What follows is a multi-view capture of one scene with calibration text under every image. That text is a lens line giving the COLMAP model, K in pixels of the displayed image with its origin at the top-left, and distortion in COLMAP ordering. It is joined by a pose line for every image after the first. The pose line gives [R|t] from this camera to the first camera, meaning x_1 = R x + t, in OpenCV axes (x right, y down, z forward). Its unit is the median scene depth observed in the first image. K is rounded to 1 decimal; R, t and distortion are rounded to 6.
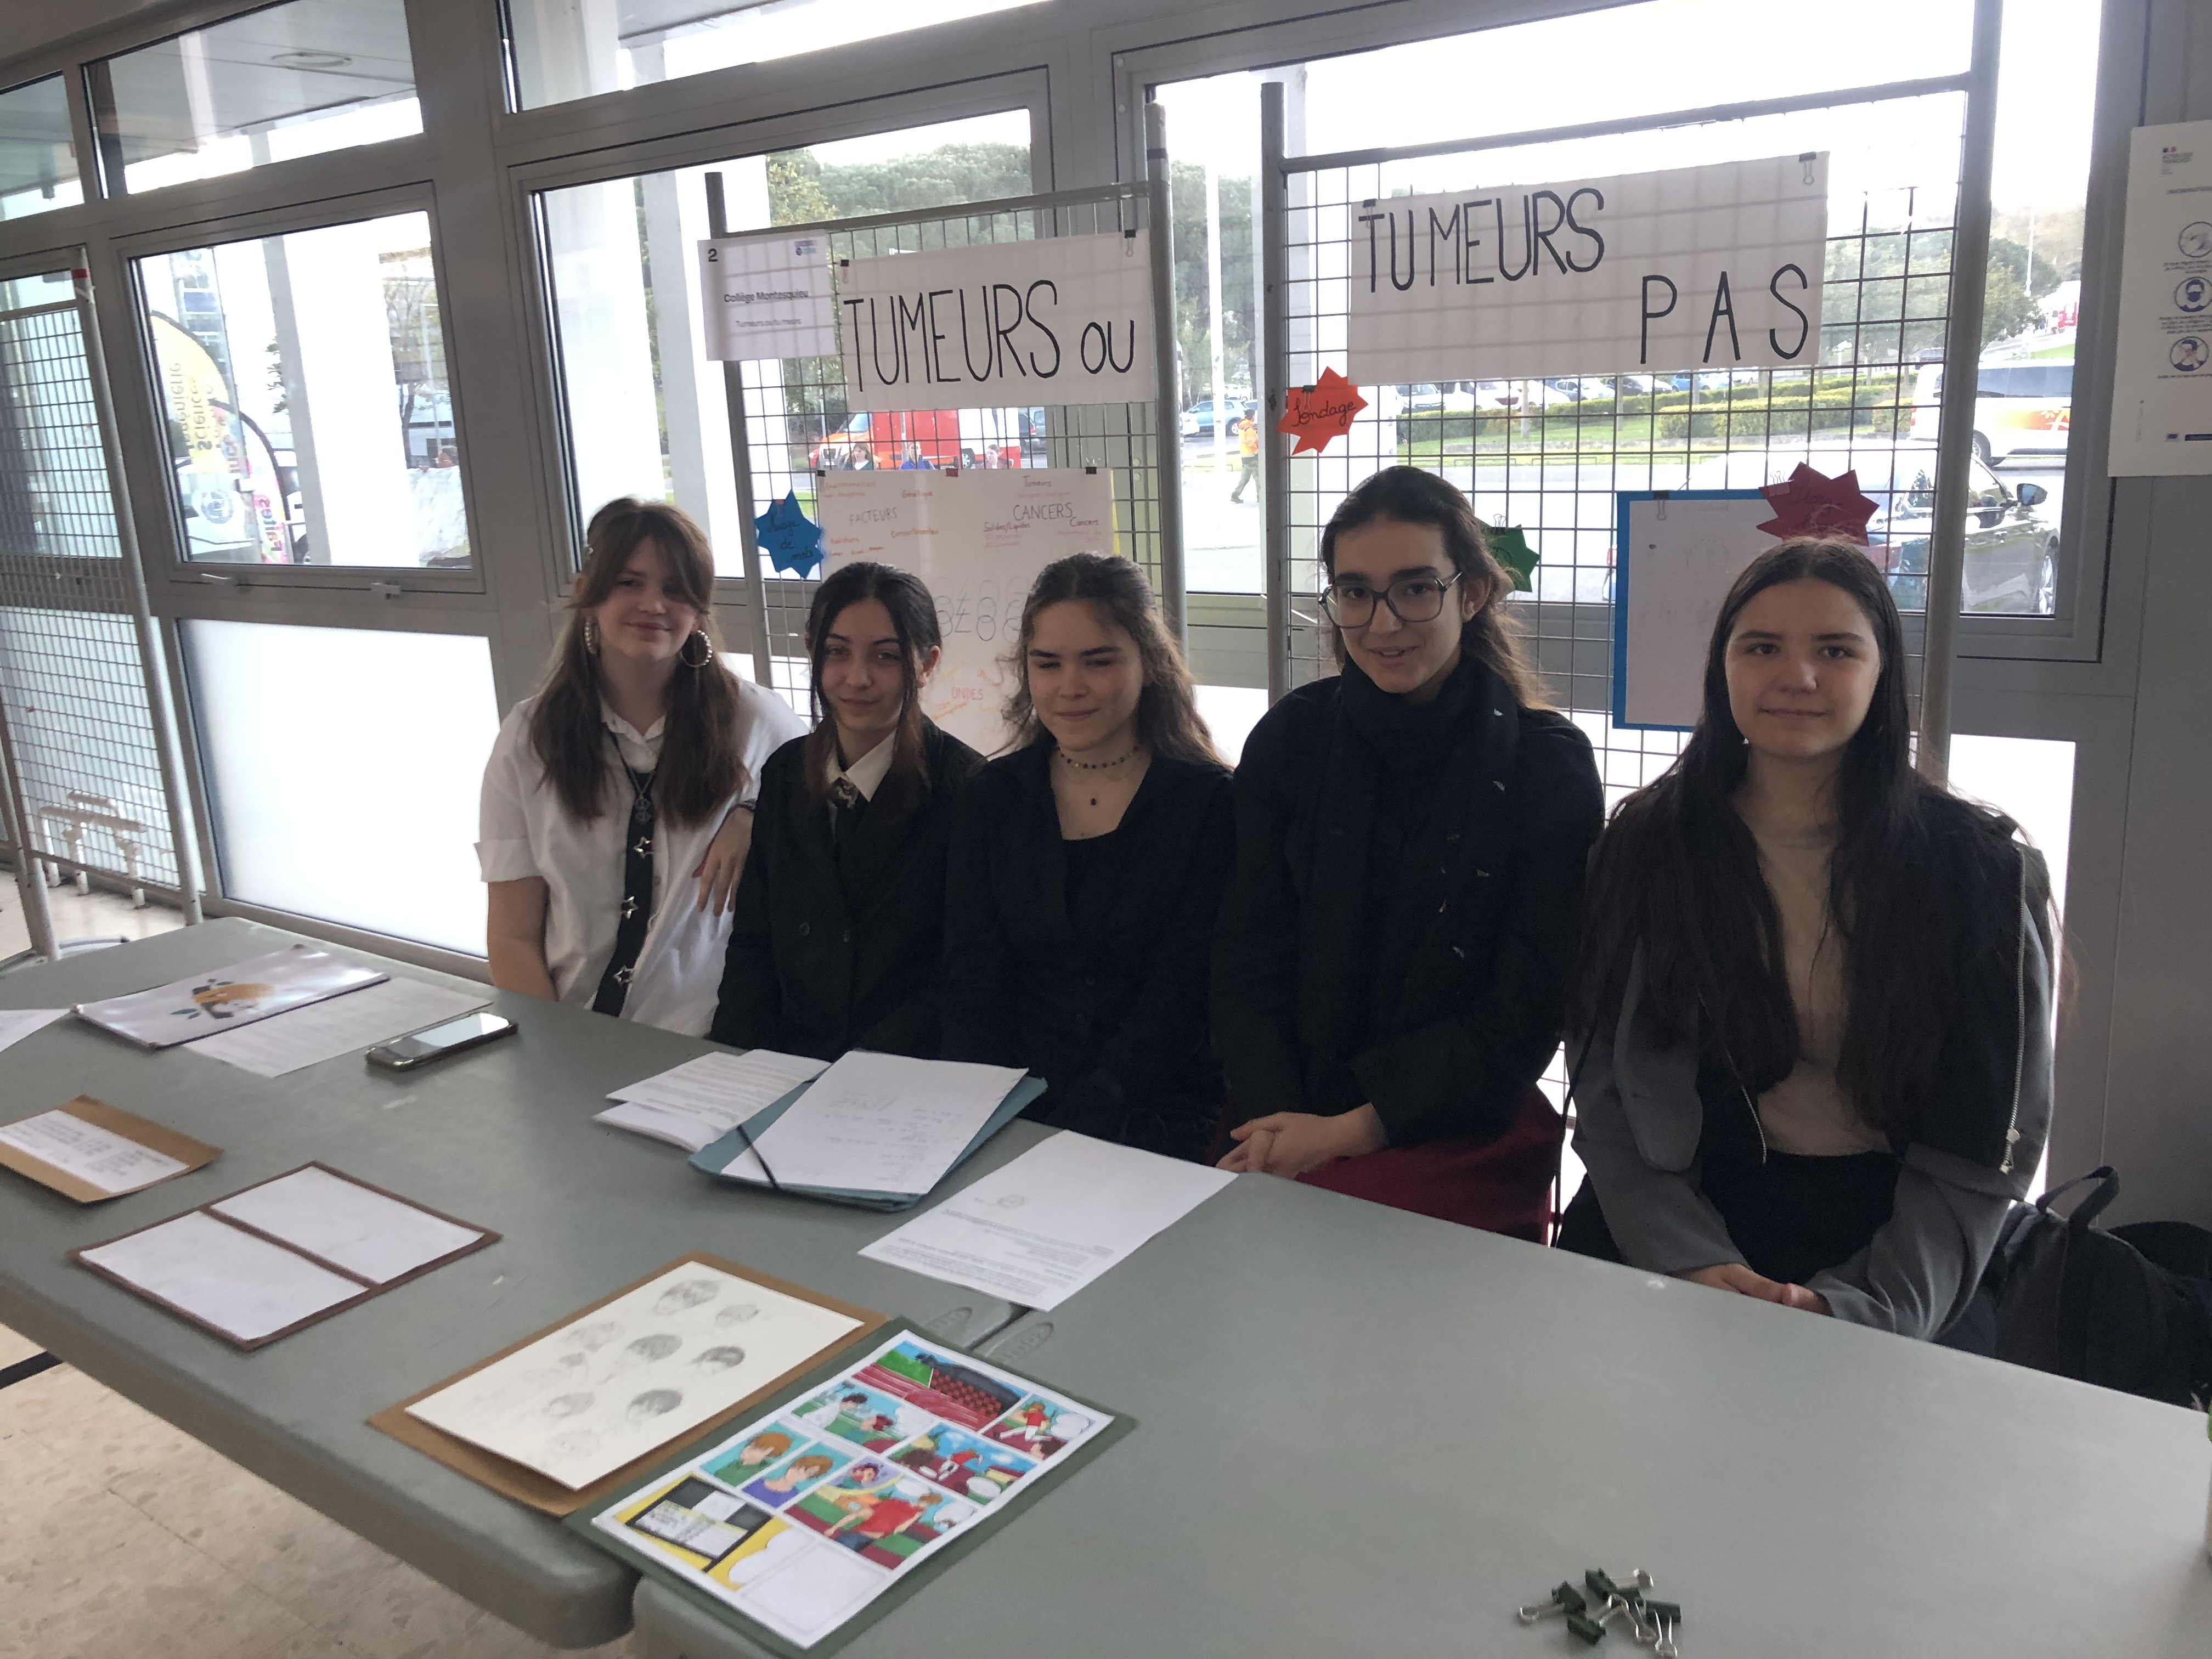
lens RADIAL K [[1846.6, 0, 1105.3], [0, 1846.6, 830.5], [0, 0, 1]] dist [0.011390, 0.000370]
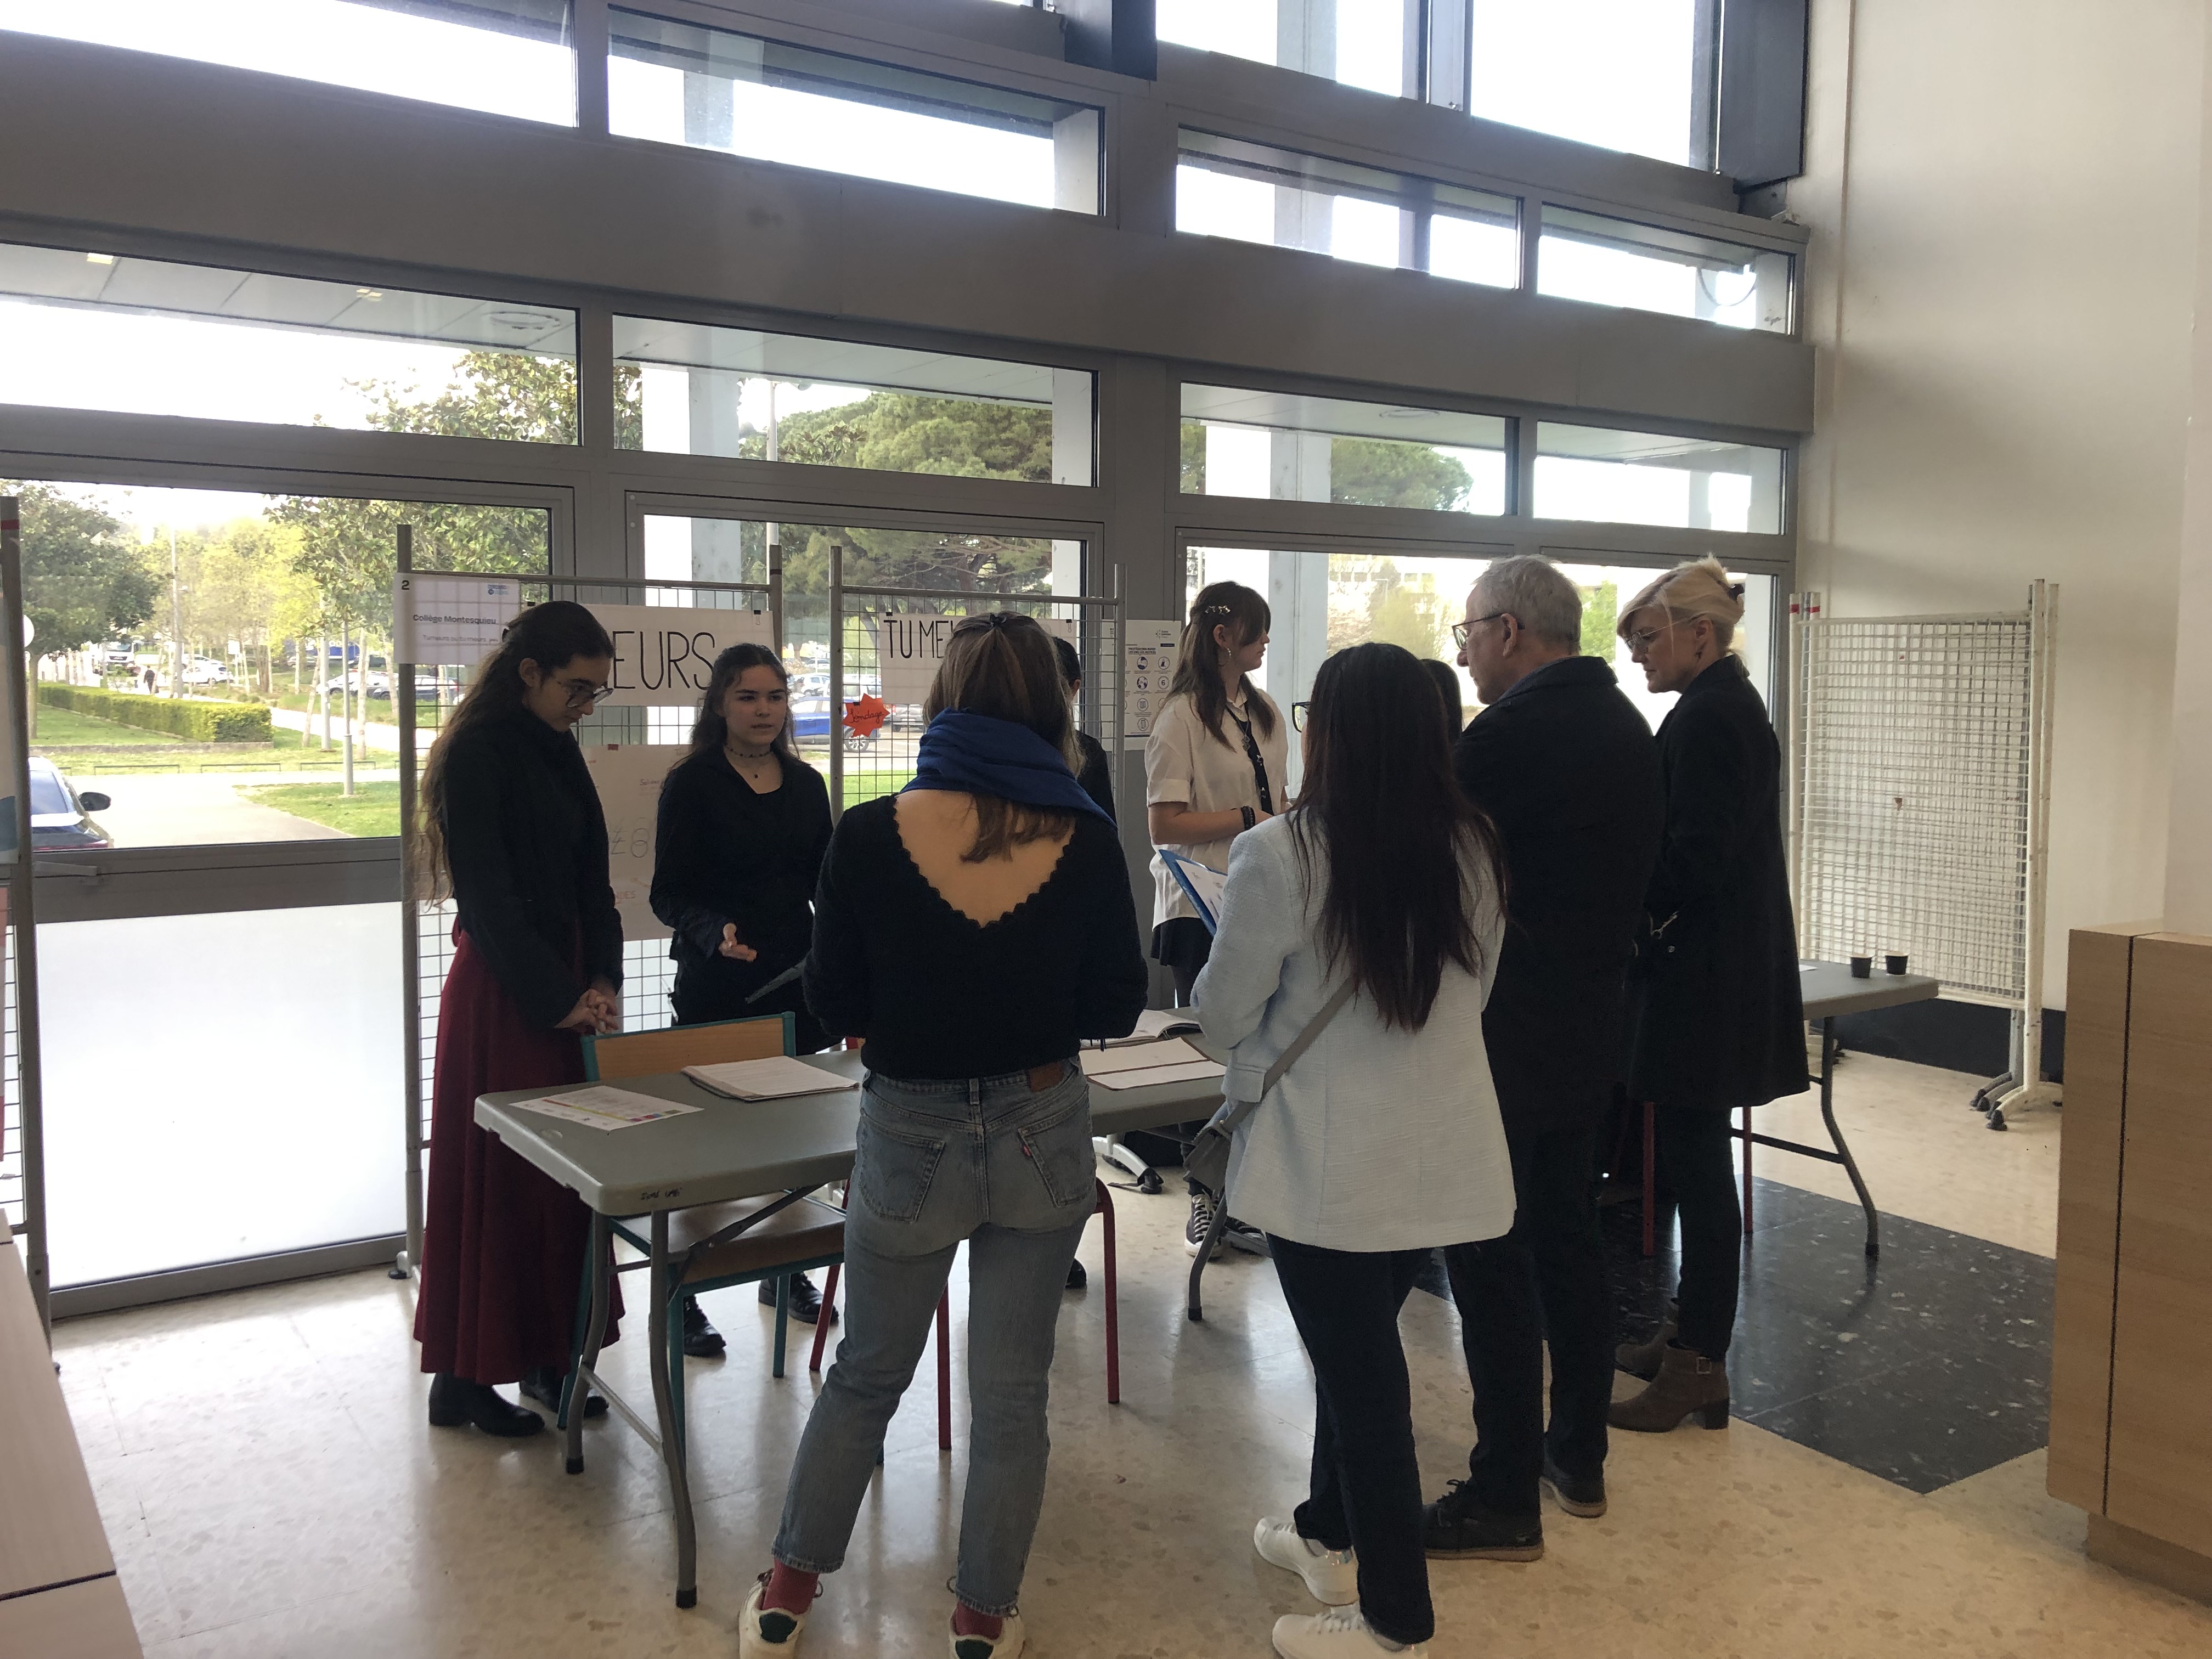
lens RADIAL K [[1846.6, 0, 1105.6], [0, 1846.6, 827.0], [0, 0, 1]] dist [0.011390, 0.000370]
pose [[0.313813, -0.013579, 0.949388, -1.426757], [0.209781, 0.976179, -0.055379, 0.035016], [-0.926020, 0.216542, 0.309186, 0.193076]]
